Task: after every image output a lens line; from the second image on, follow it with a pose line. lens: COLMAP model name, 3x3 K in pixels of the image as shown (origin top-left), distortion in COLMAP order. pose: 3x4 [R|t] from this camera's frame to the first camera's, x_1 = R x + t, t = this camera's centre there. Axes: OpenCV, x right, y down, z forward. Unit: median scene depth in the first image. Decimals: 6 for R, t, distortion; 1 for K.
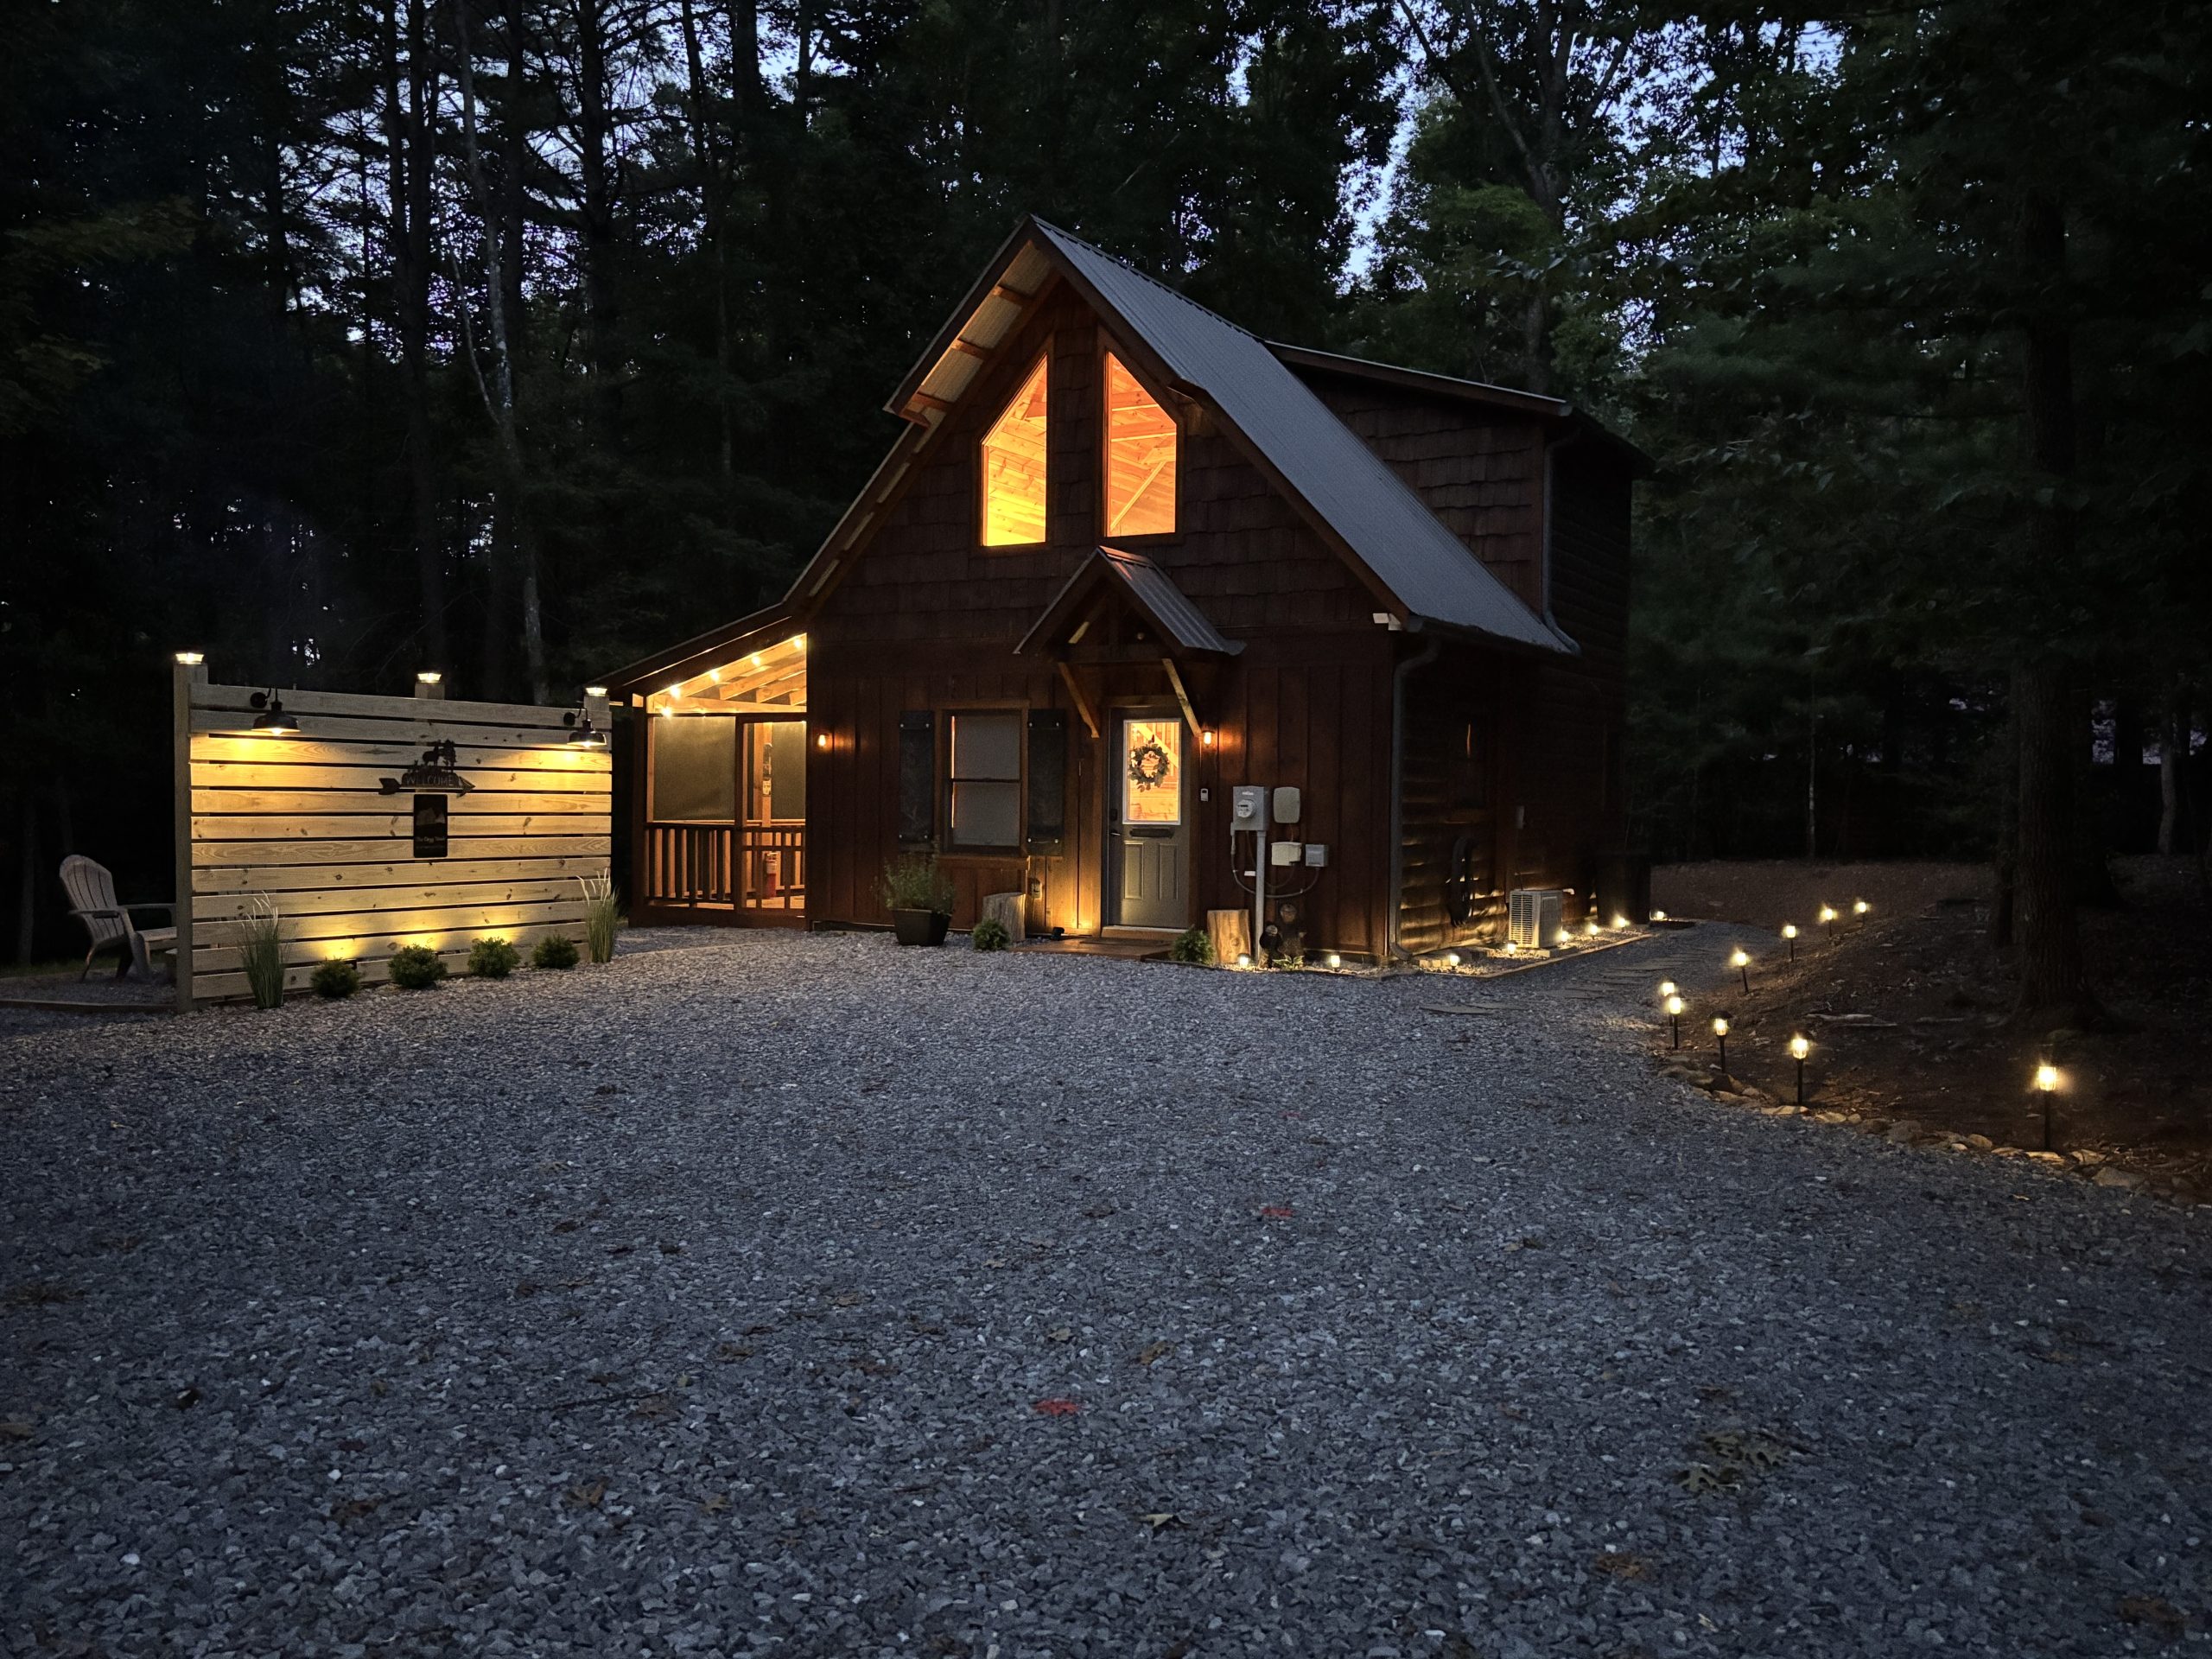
lens RADIAL K [[1759.3, 0, 1105.3], [0, 1759.3, 827.9], [0, 0, 1]] dist [0.027942, -0.003220]
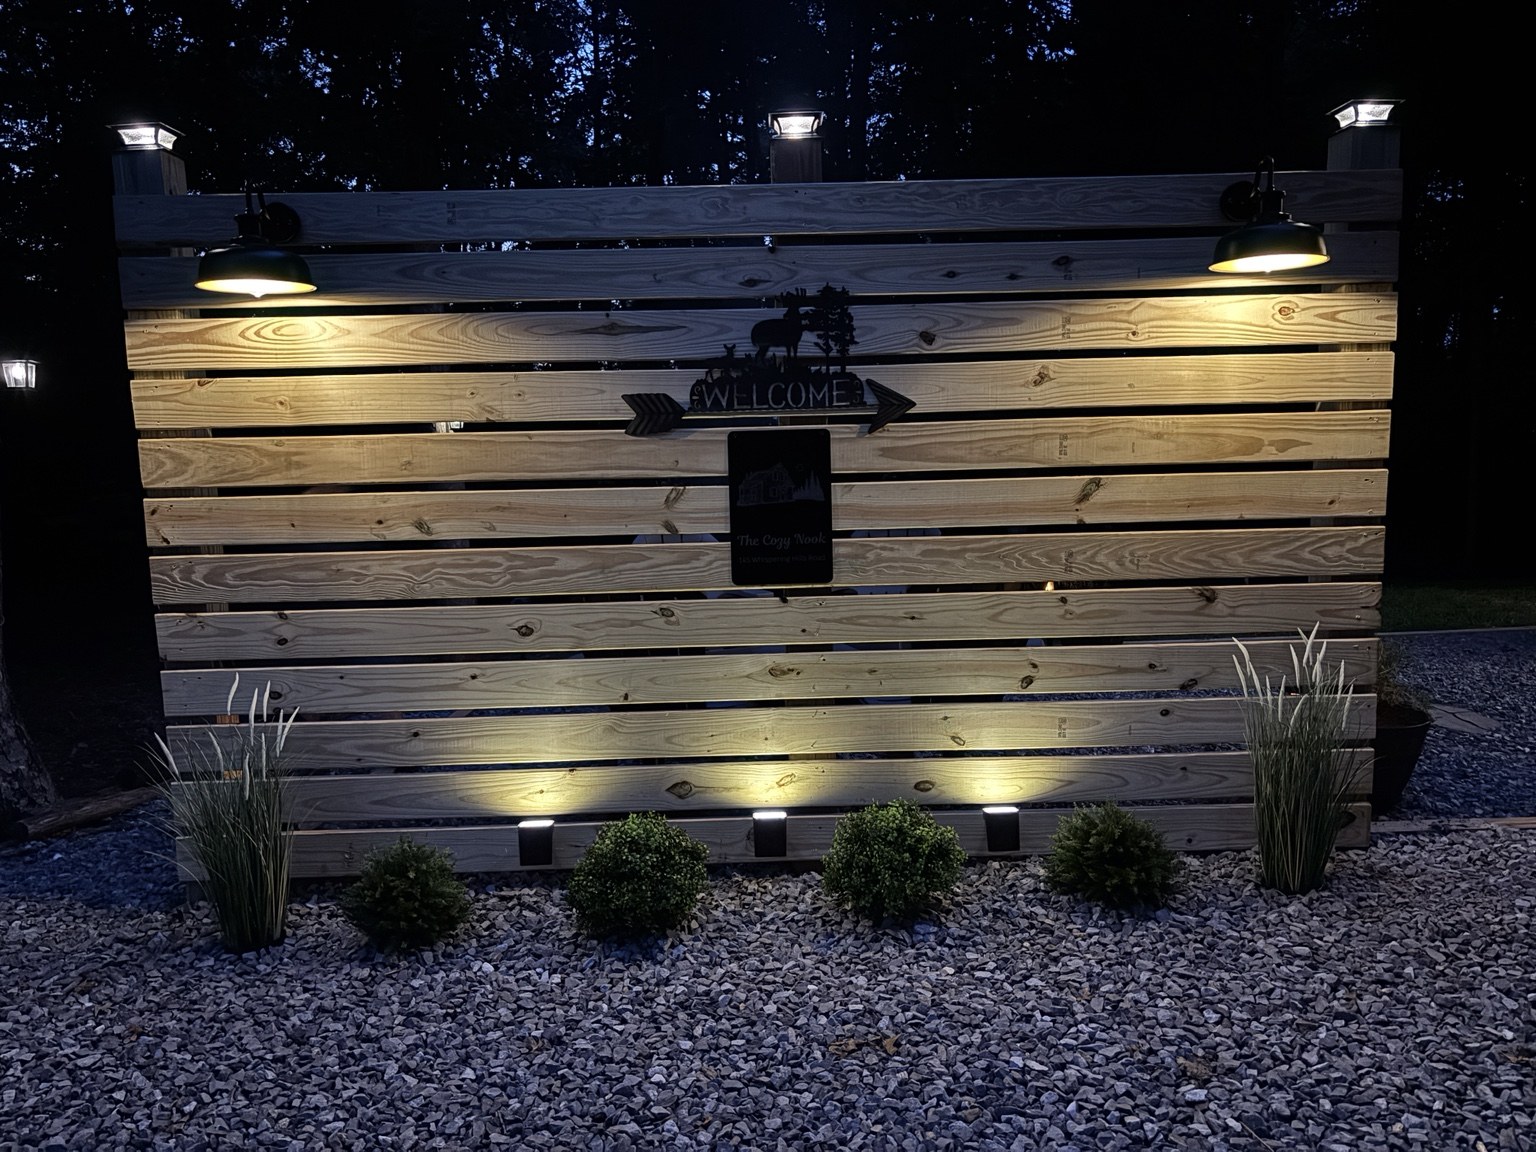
lens RADIAL K [[1221.7, 0, 770.1], [0, 1221.7, 578.0], [0, 0, 1]] dist [0.027942, -0.003220]
pose [[0.505371, 0.105555, -0.856422, -0.141715], [0.015321, 0.991236, 0.131211, -0.022043], [0.862766, -0.079432, 0.499325, 0.859972]]
